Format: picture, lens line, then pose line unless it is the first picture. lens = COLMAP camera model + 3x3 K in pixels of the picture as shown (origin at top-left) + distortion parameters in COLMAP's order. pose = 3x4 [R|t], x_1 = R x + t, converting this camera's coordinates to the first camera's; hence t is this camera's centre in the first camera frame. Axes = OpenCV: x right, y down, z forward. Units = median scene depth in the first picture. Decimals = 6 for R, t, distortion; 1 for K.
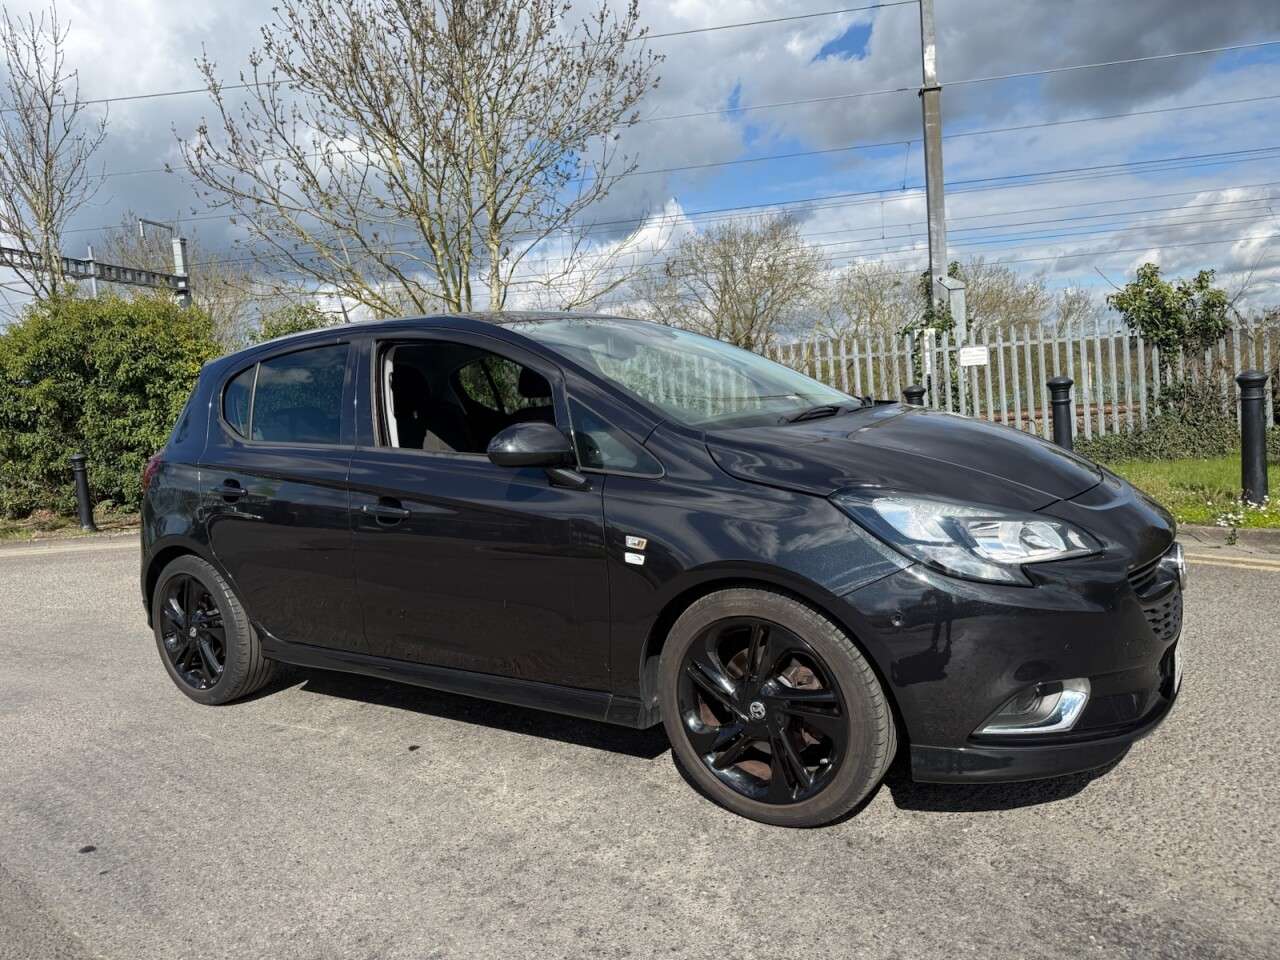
lens RADIAL K [[900.4, 0, 640.8], [0, 900.4, 484.9], [0, 0, 1]] dist [0.022641, -0.029931]
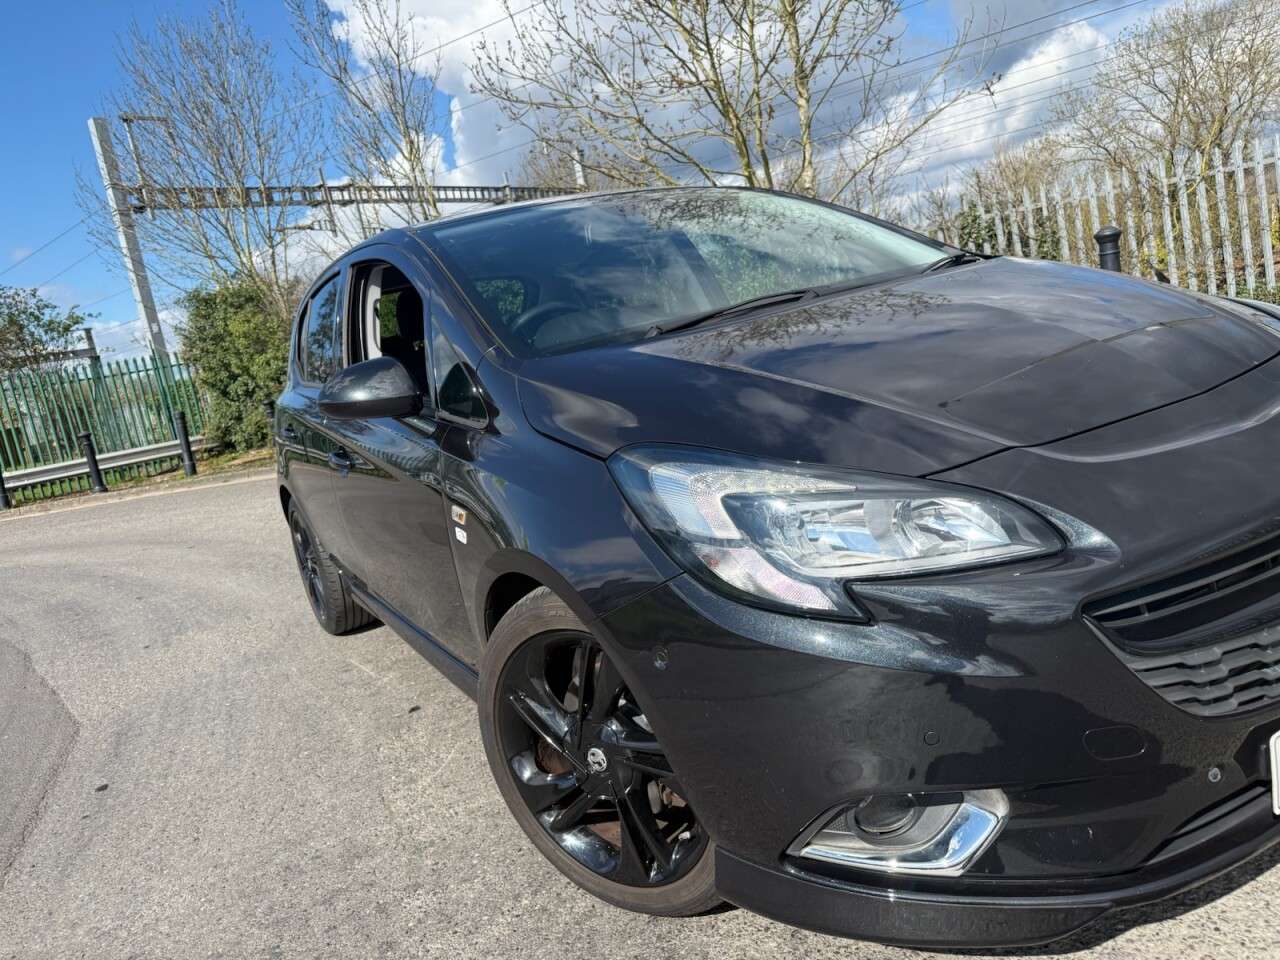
lens RADIAL K [[900.4, 0, 640.8], [0, 900.4, 484.9], [0, 0, 1]] dist [0.022641, -0.029931]
pose [[0.892410, -0.014441, -0.450995, 0.434884], [0.077151, 0.989653, 0.120975, -0.037687], [0.444582, -0.142754, 0.884290, 0.358525]]
